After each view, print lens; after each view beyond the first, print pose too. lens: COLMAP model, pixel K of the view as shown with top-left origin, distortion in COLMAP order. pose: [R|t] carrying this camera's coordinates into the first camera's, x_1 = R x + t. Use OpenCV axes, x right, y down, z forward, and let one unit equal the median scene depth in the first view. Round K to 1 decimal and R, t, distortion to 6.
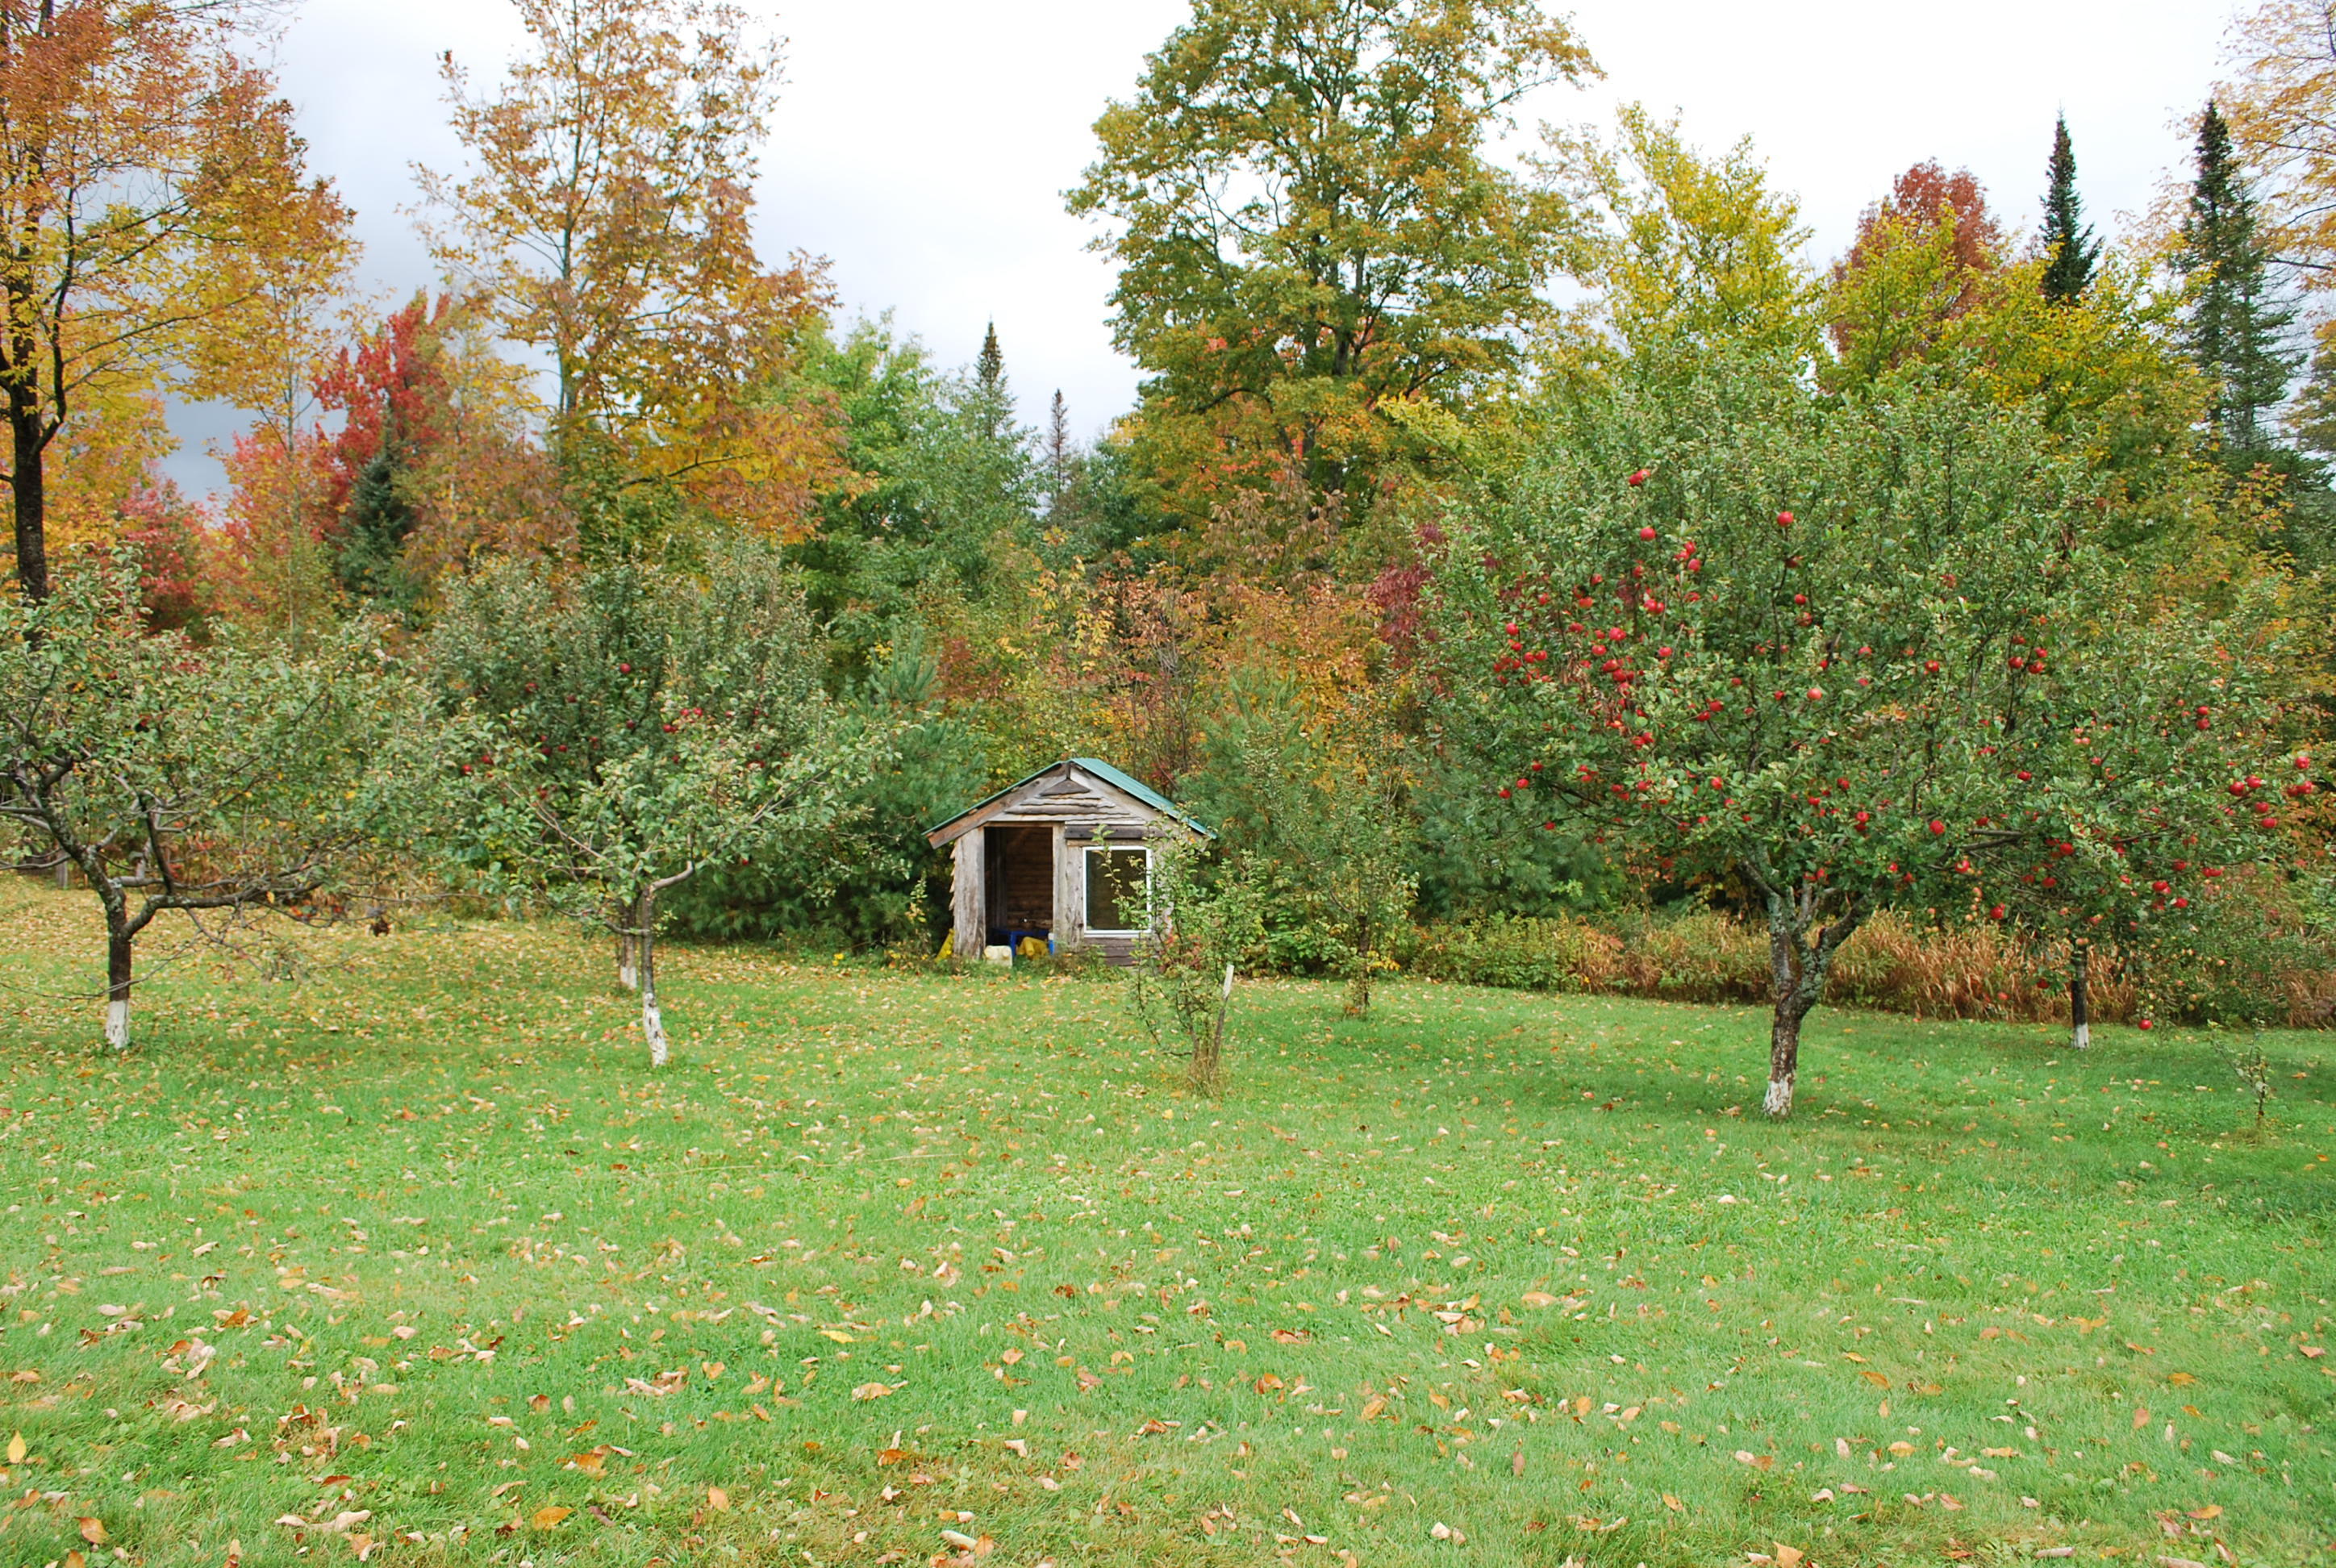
lens RADIAL K [[1842.5, 0, 1157.1], [0, 1842.5, 763.1], [0, 0, 1]] dist [-0.078884, 0.002878]
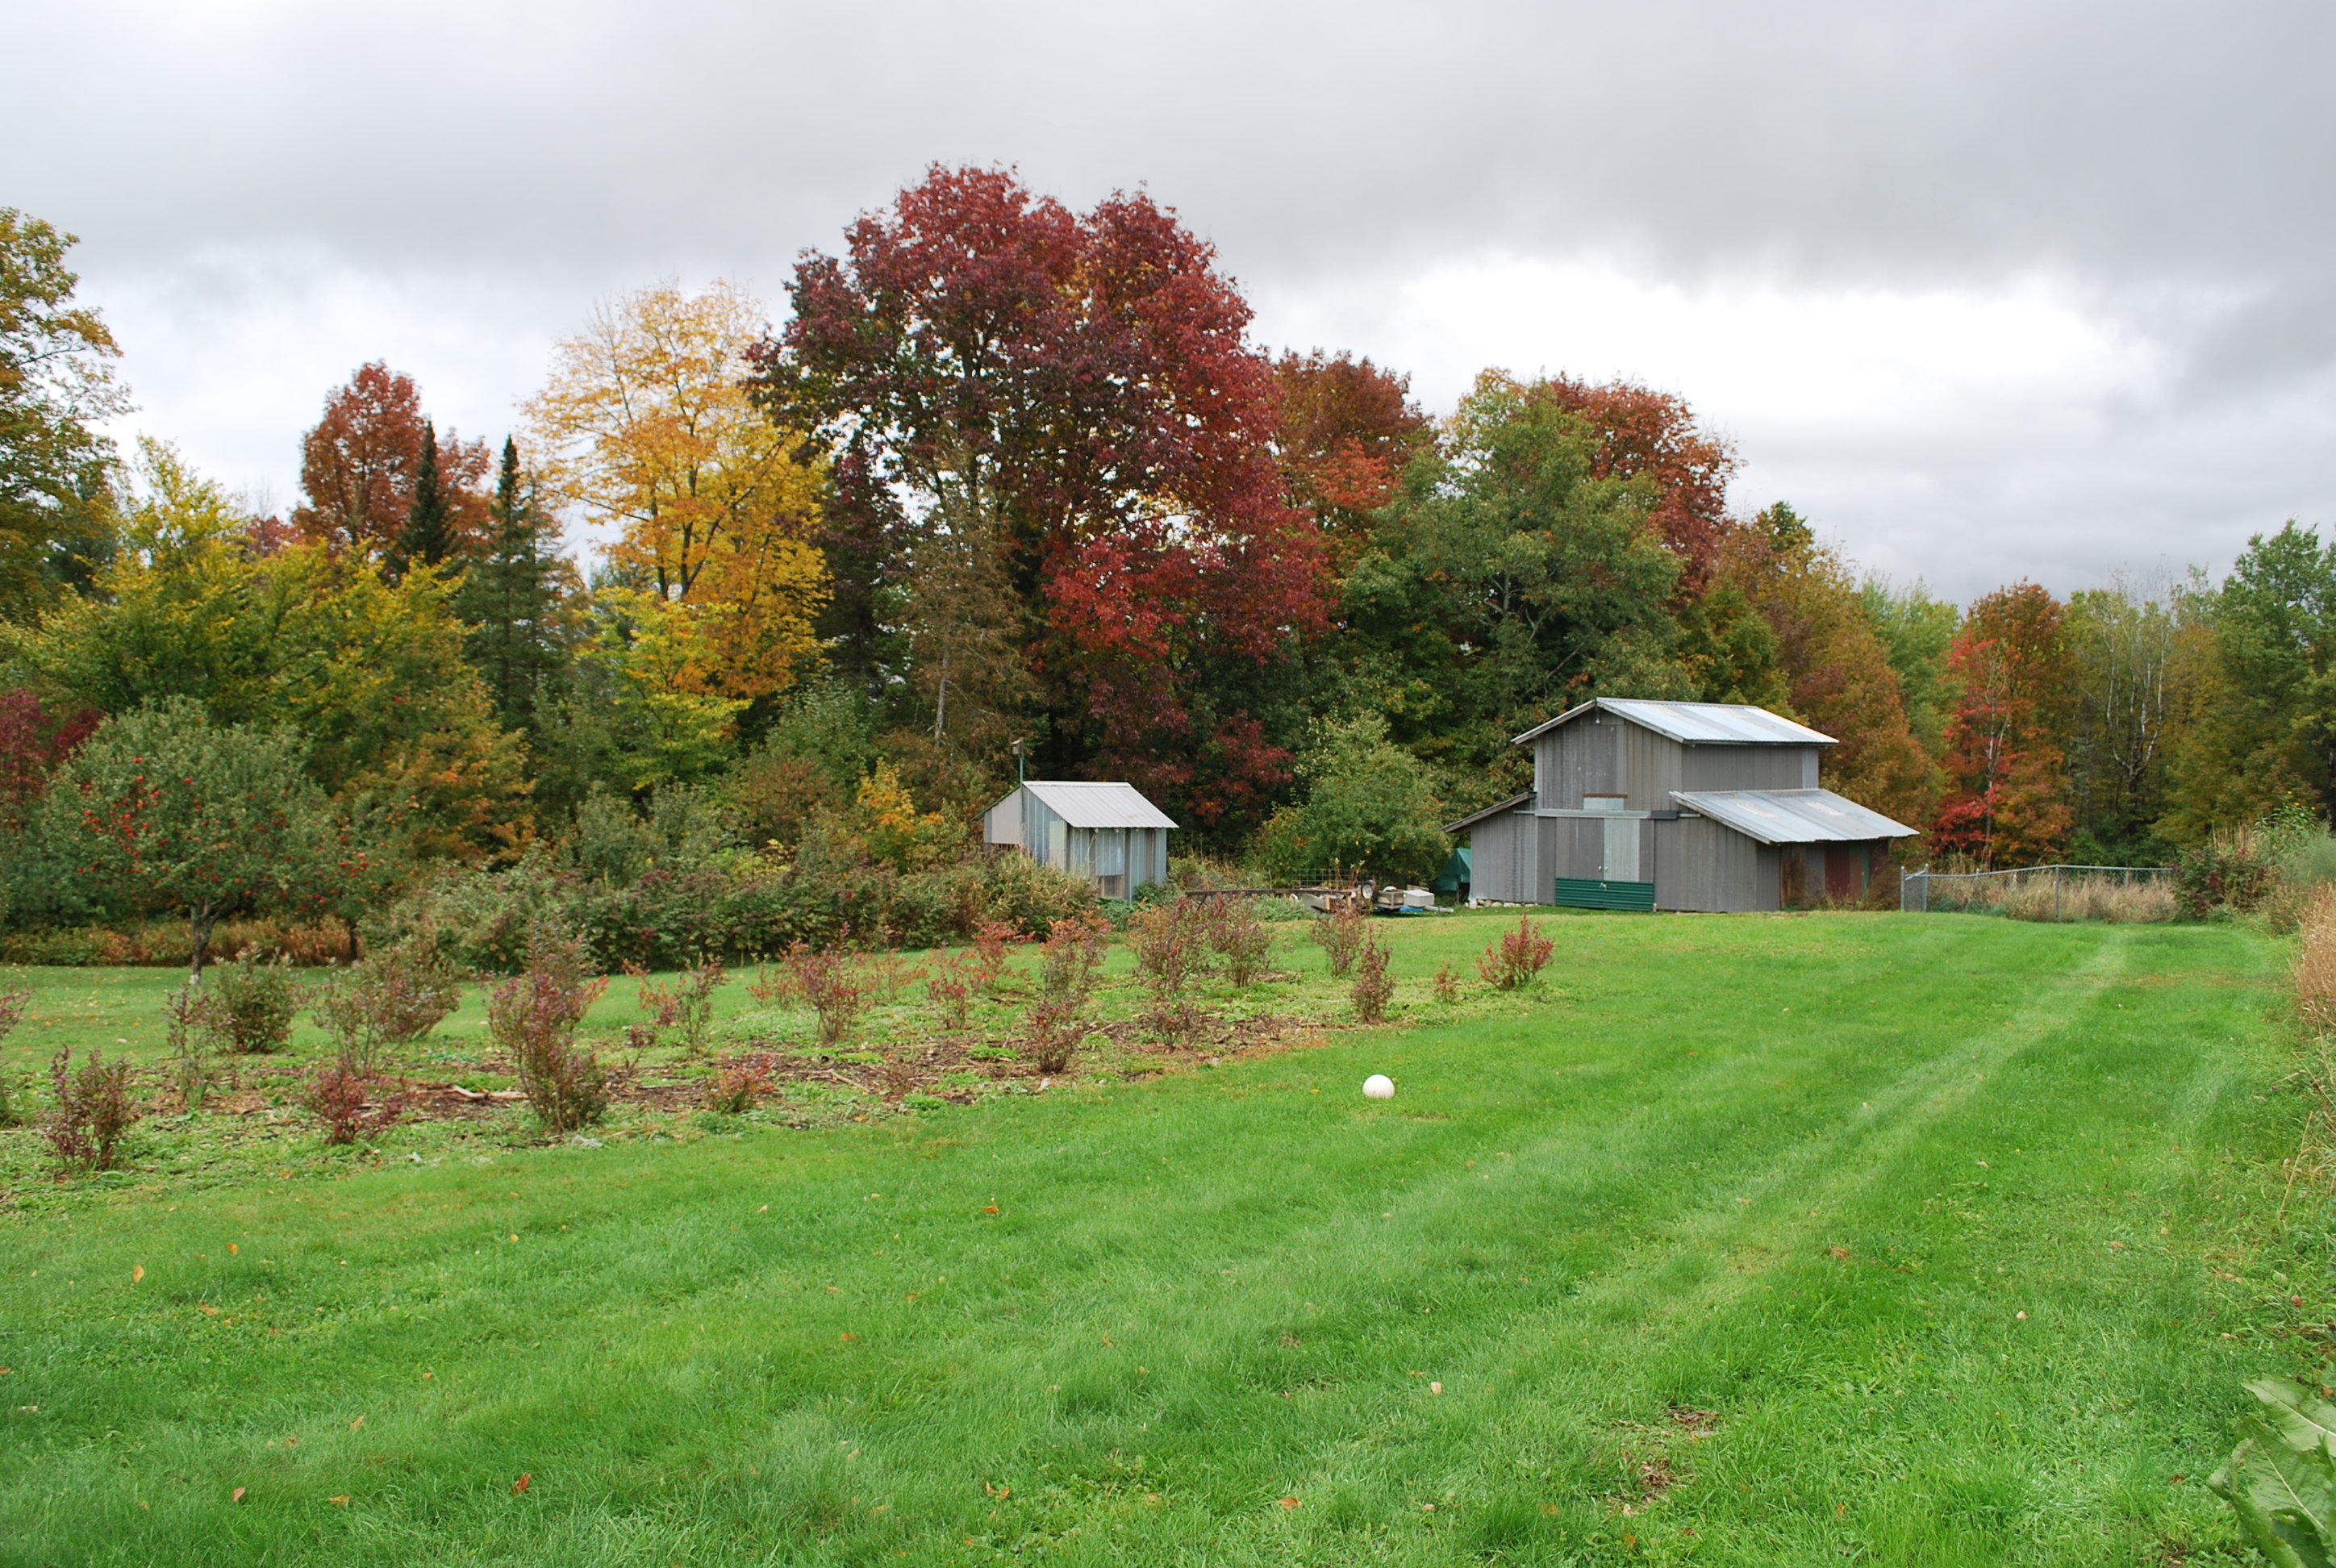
lens RADIAL K [[1842.5, 0, 1162.0], [0, 1842.5, 775.1], [0, 0, 1]] dist [-0.078884, 0.002878]
pose [[0.715508, -0.001258, 0.698603, -0.259496], [0.003761, 0.999991, -0.002051, -0.057734], [-0.698594, 0.004095, 0.715506, -1.002616]]
